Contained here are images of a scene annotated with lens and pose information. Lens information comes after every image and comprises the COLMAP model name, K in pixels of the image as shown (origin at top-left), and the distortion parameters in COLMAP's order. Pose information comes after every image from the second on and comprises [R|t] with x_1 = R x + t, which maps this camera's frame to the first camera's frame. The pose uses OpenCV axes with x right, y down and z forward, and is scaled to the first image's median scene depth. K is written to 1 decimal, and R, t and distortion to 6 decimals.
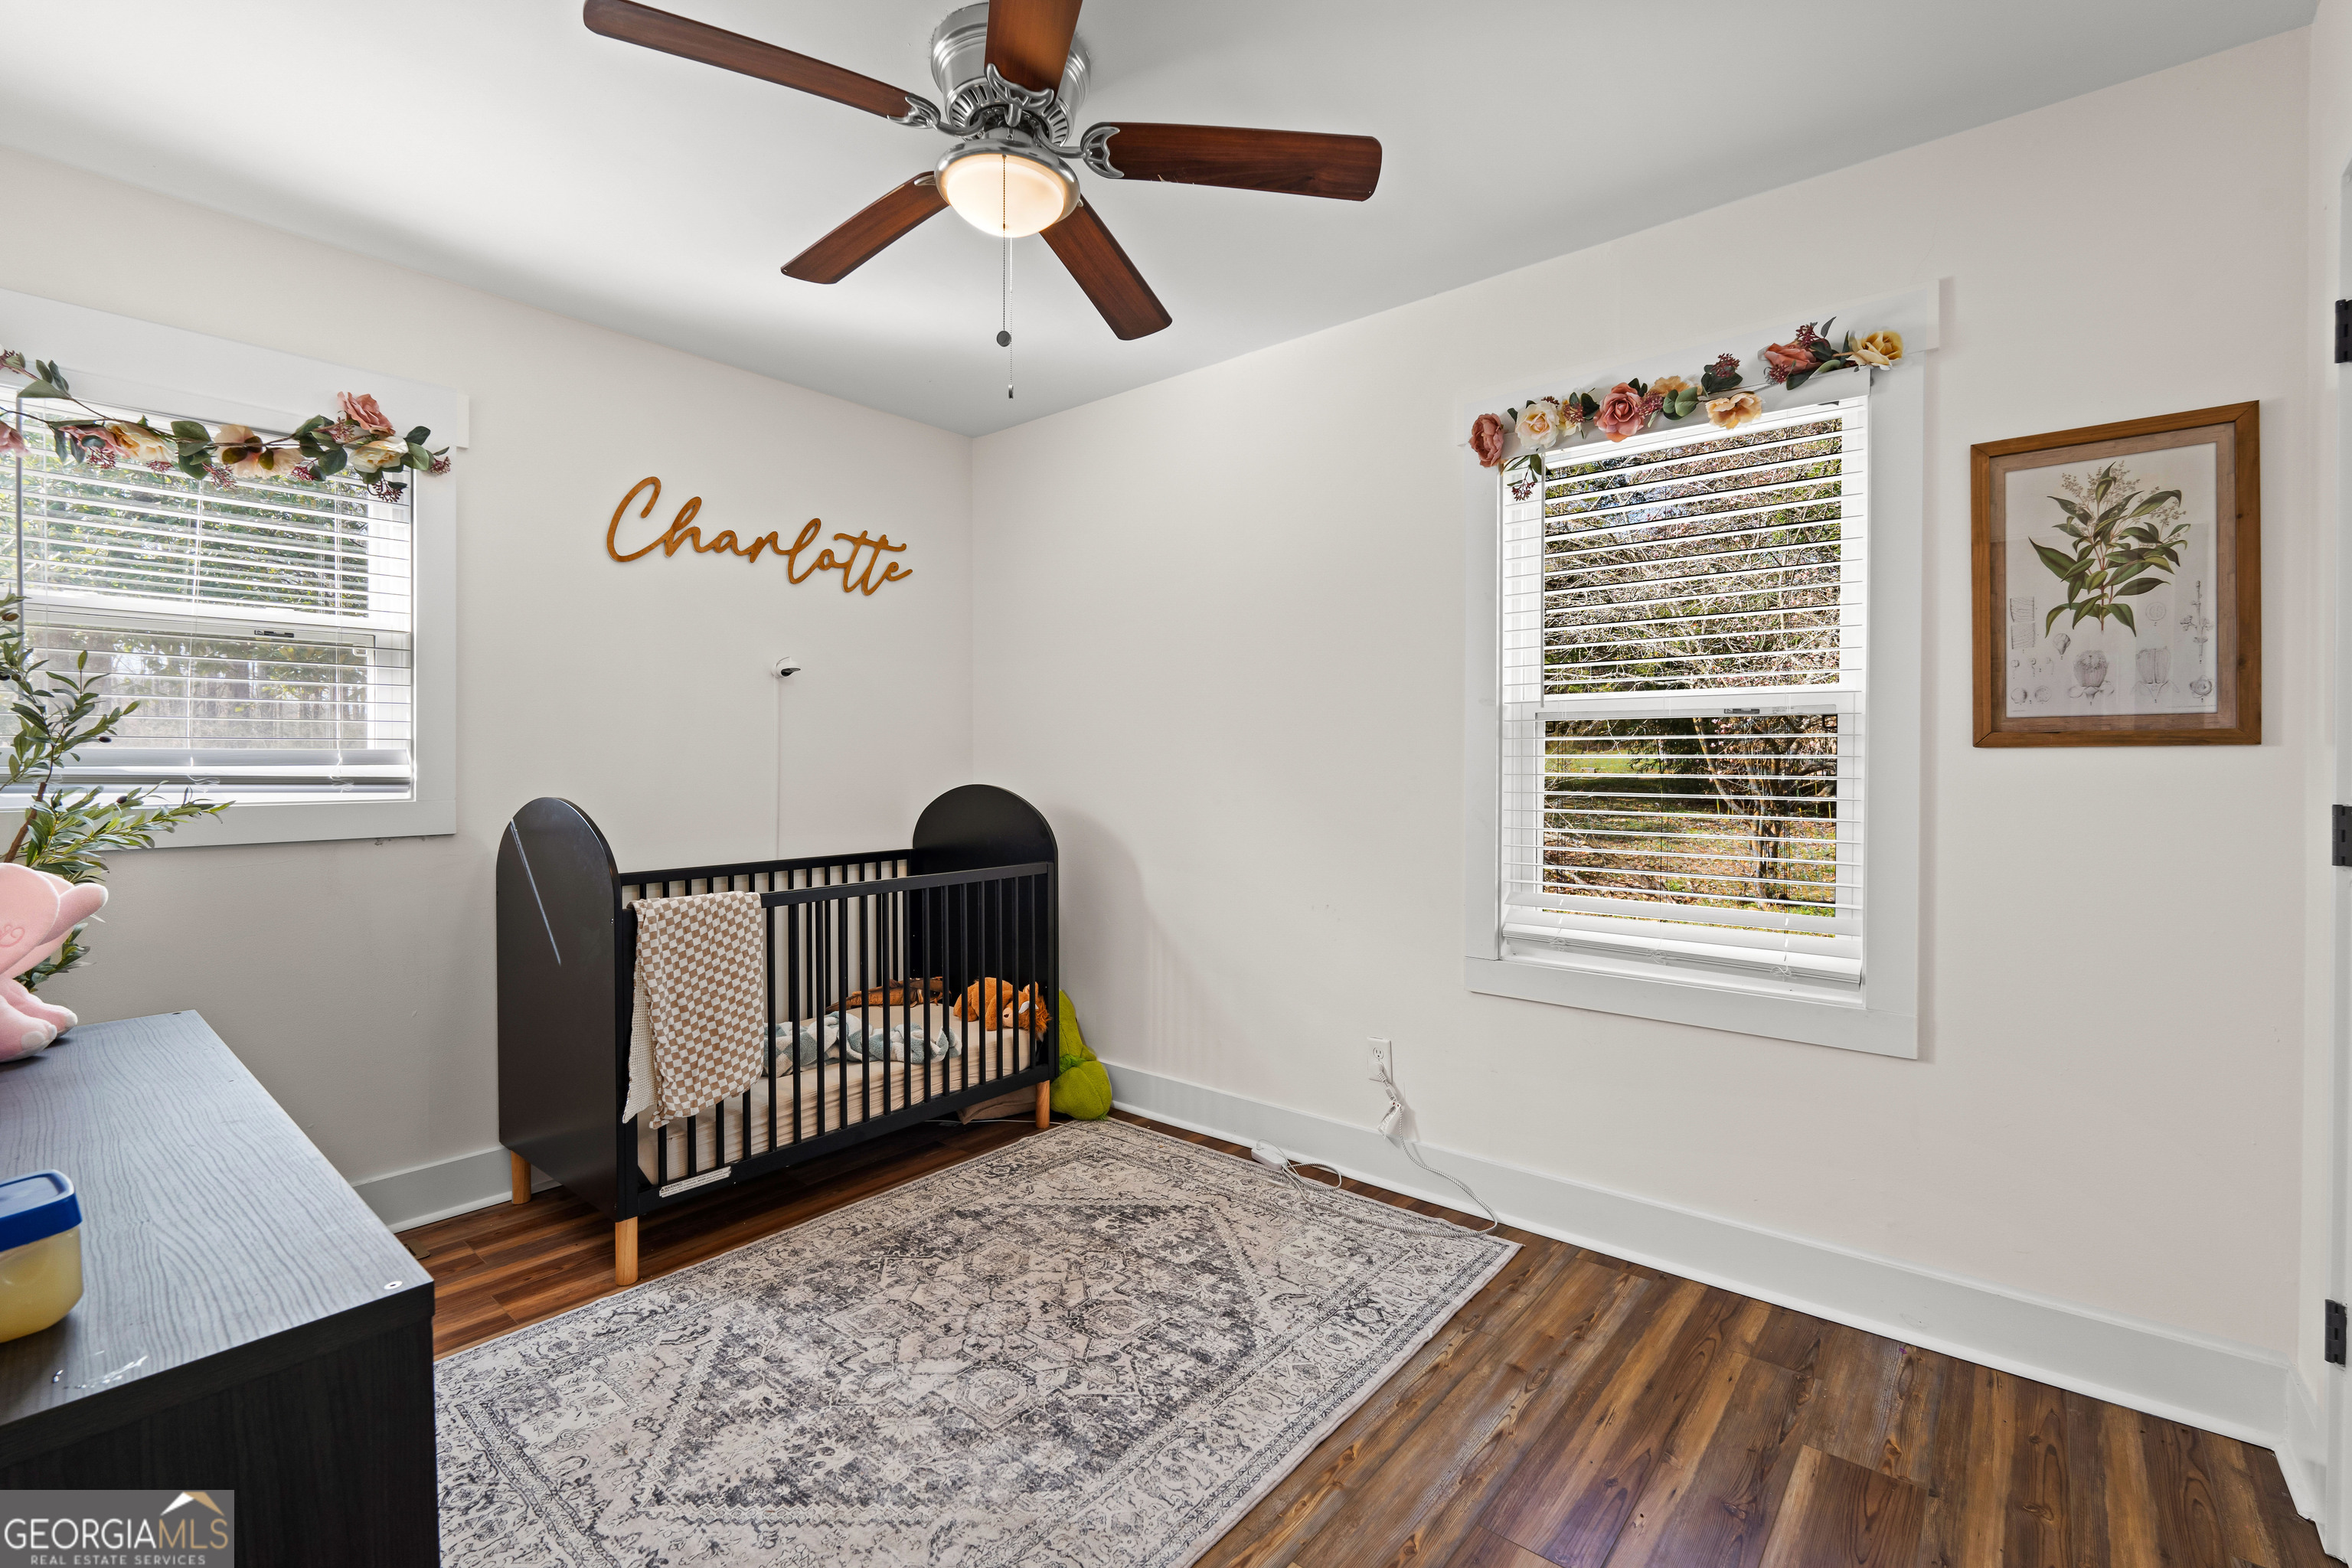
lens RADIAL K [[1025.8, 0, 1174.3], [0, 1025.8, 767.7], [0, 0, 1]] dist [-0.004517, 0.000443]
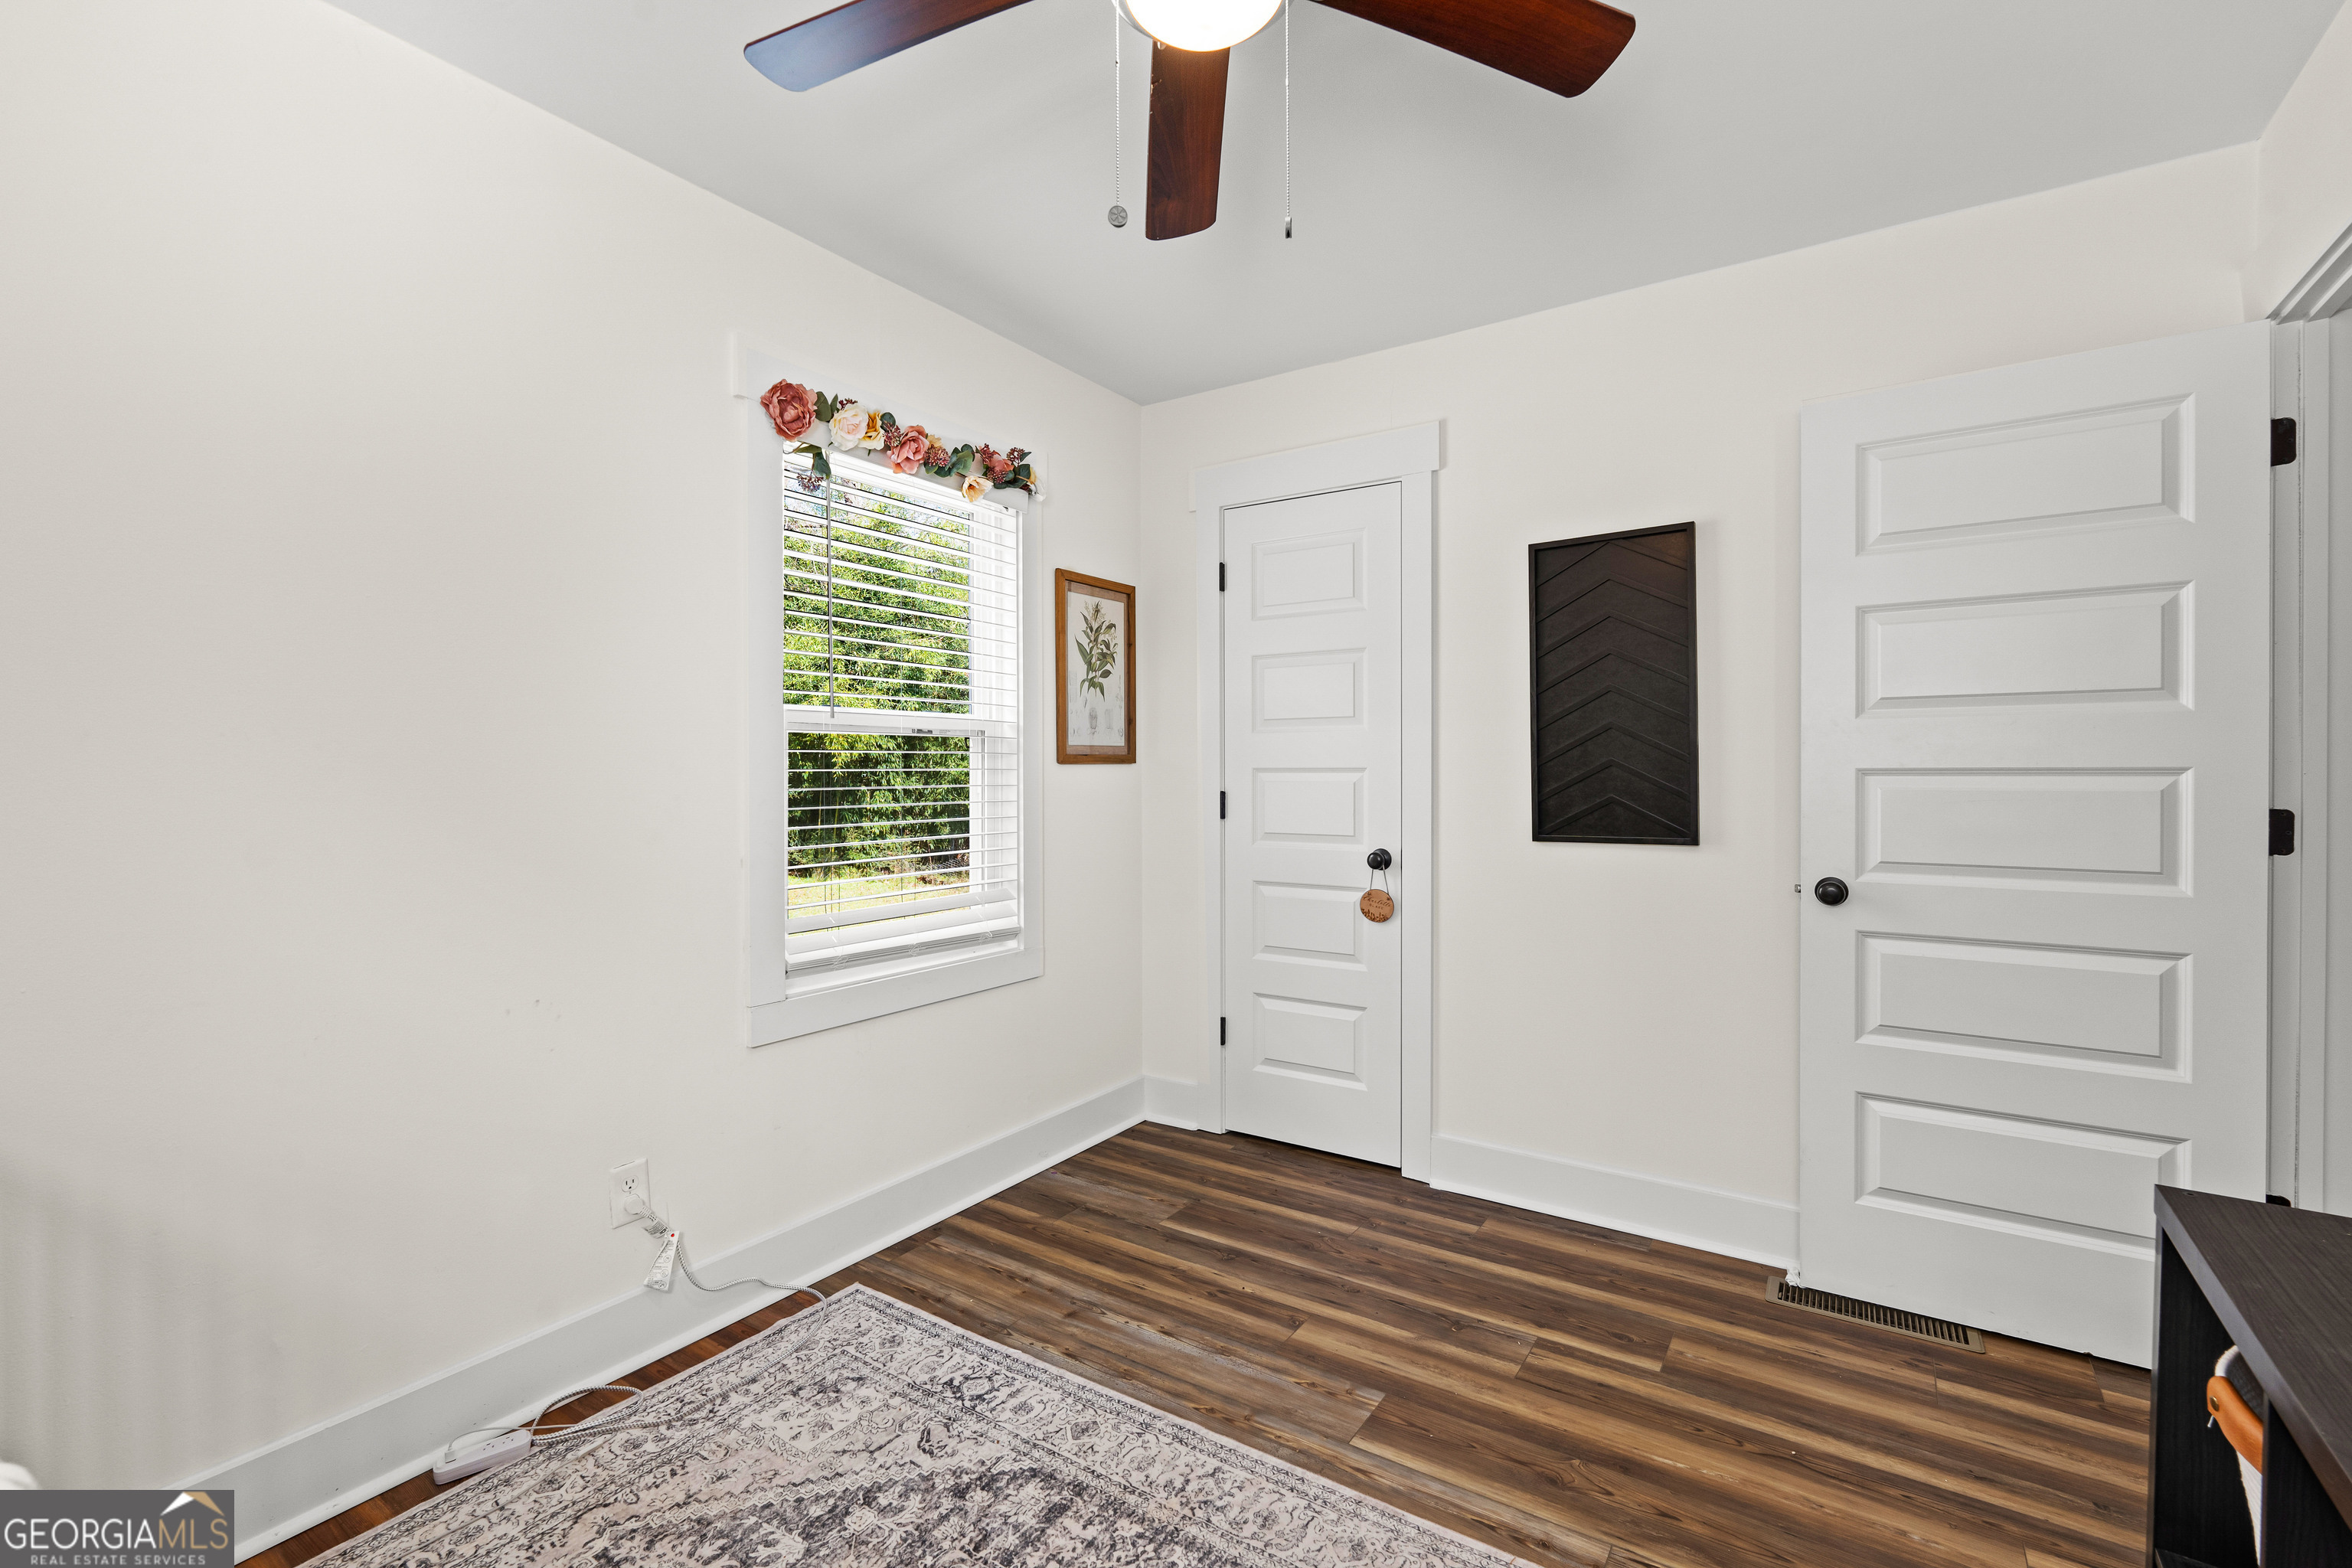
lens RADIAL K [[1025.8, 0, 1175.6], [0, 1025.8, 778.9], [0, 0, 1]] dist [-0.004517, 0.000443]
pose [[-0.100692, -0.009027, 0.994877, -0.739124], [0.012797, 0.999864, 0.010368, -0.009865], [-0.994835, 0.013775, -0.100562, 0.927059]]
